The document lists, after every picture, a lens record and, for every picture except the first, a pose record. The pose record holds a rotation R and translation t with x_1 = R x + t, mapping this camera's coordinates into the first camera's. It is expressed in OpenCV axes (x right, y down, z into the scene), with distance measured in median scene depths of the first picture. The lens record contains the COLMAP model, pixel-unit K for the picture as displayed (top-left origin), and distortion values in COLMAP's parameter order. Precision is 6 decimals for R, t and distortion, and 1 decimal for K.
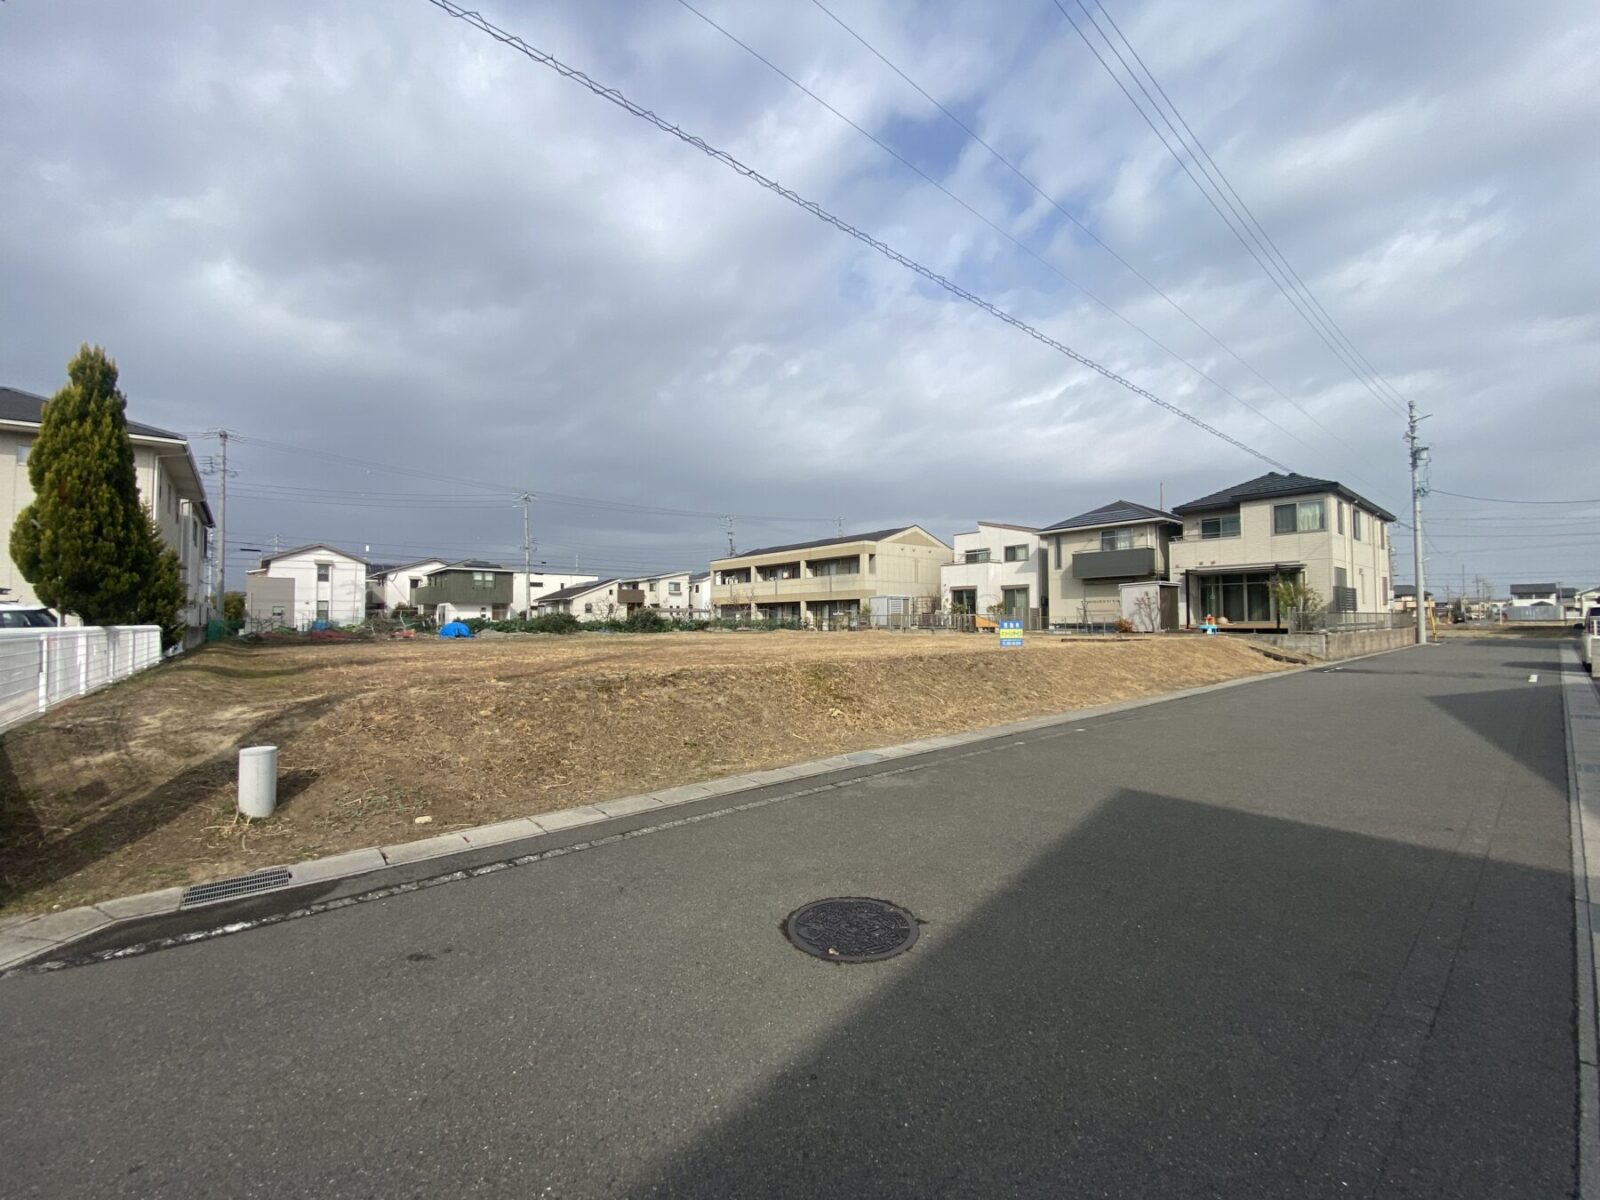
lens RADIAL K [[643.9, 0, 789.3], [0, 643.9, 599.4], [0, 0, 1]] dist [0.022908, -0.022554]
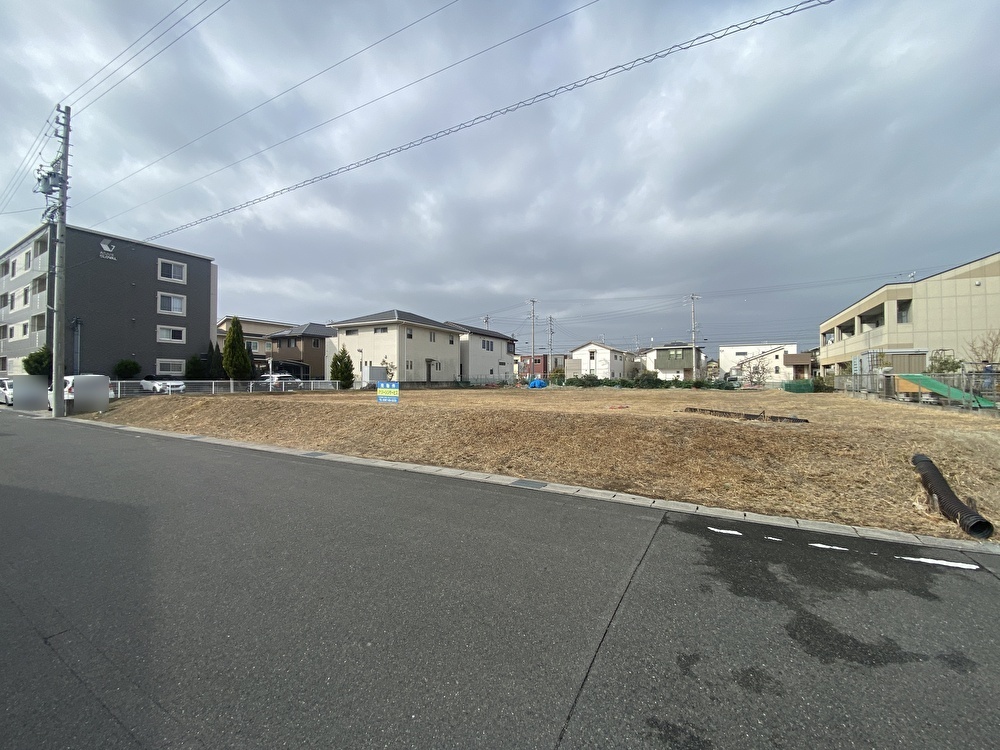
lens RADIAL K [[402.5, 0, 493.3], [0, 402.5, 374.6], [0, 0, 1]] dist [0.022908, -0.022554]
pose [[0.347796, -0.006885, -0.937545, 0.451349], [0.028035, 0.999602, 0.003060, 0.008474], [0.937151, -0.027348, 0.347851, 0.354091]]
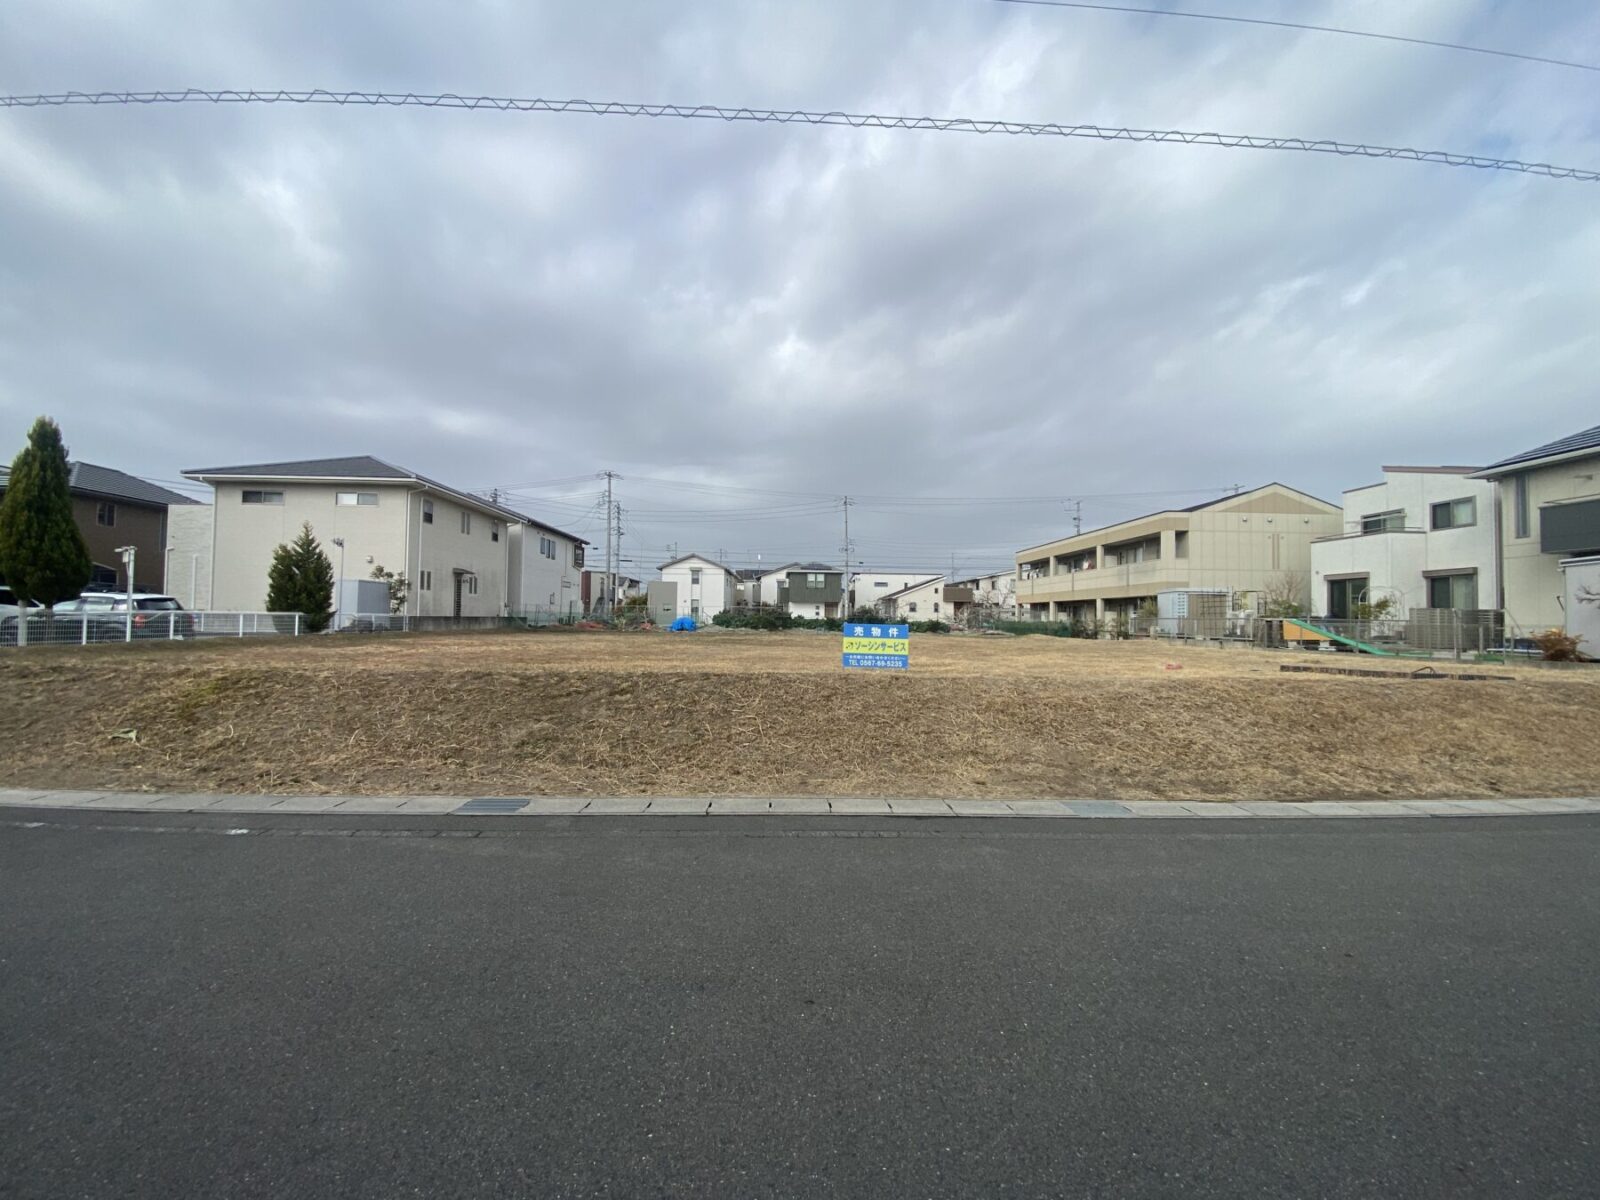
lens RADIAL K [[632.9, 0, 794.2], [0, 632.9, 602.9], [0, 0, 1]] dist [0.022150, -0.029021]
pose [[0.786133, 0.001921, -0.618055, 0.239850], [0.000595, 0.999992, 0.003865, 0.005420], [0.618058, -0.003406, 0.786125, 0.205707]]
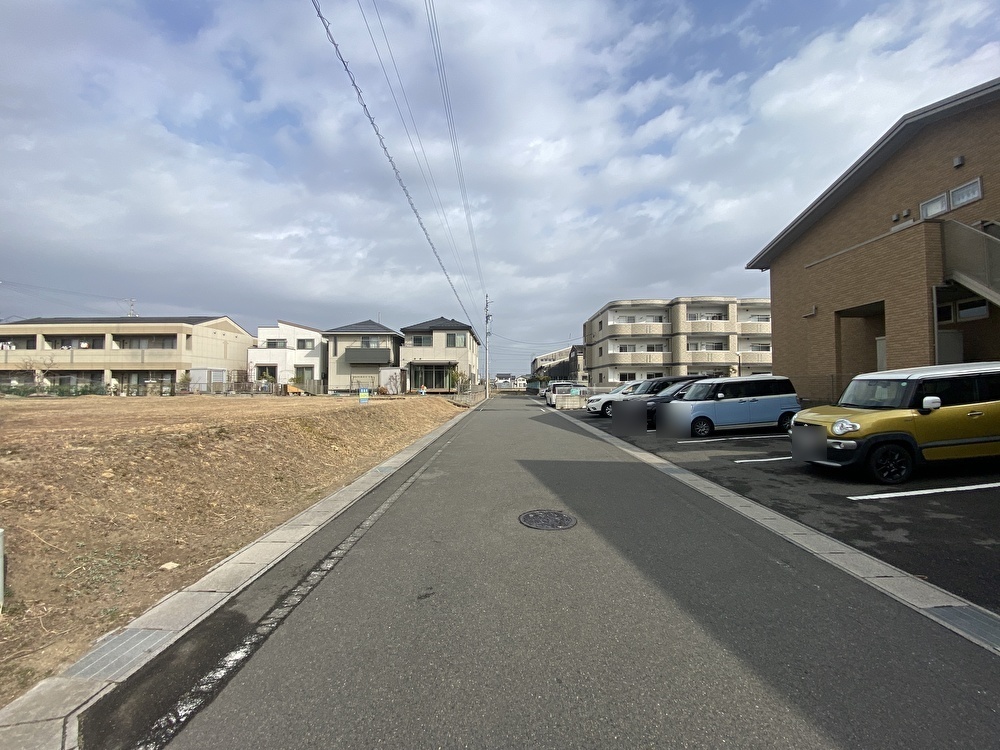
lens RADIAL K [[407.1, 0, 500.0], [0, 407.1, 375.0], [0, 0, 1]] dist [0.021697, -0.023412]
pose [[0.641585, 0.028540, 0.766521, -0.098841], [-0.029558, 0.999485, -0.012474, 0.000684], [-0.766483, -0.014654, 0.642098, 0.016387]]
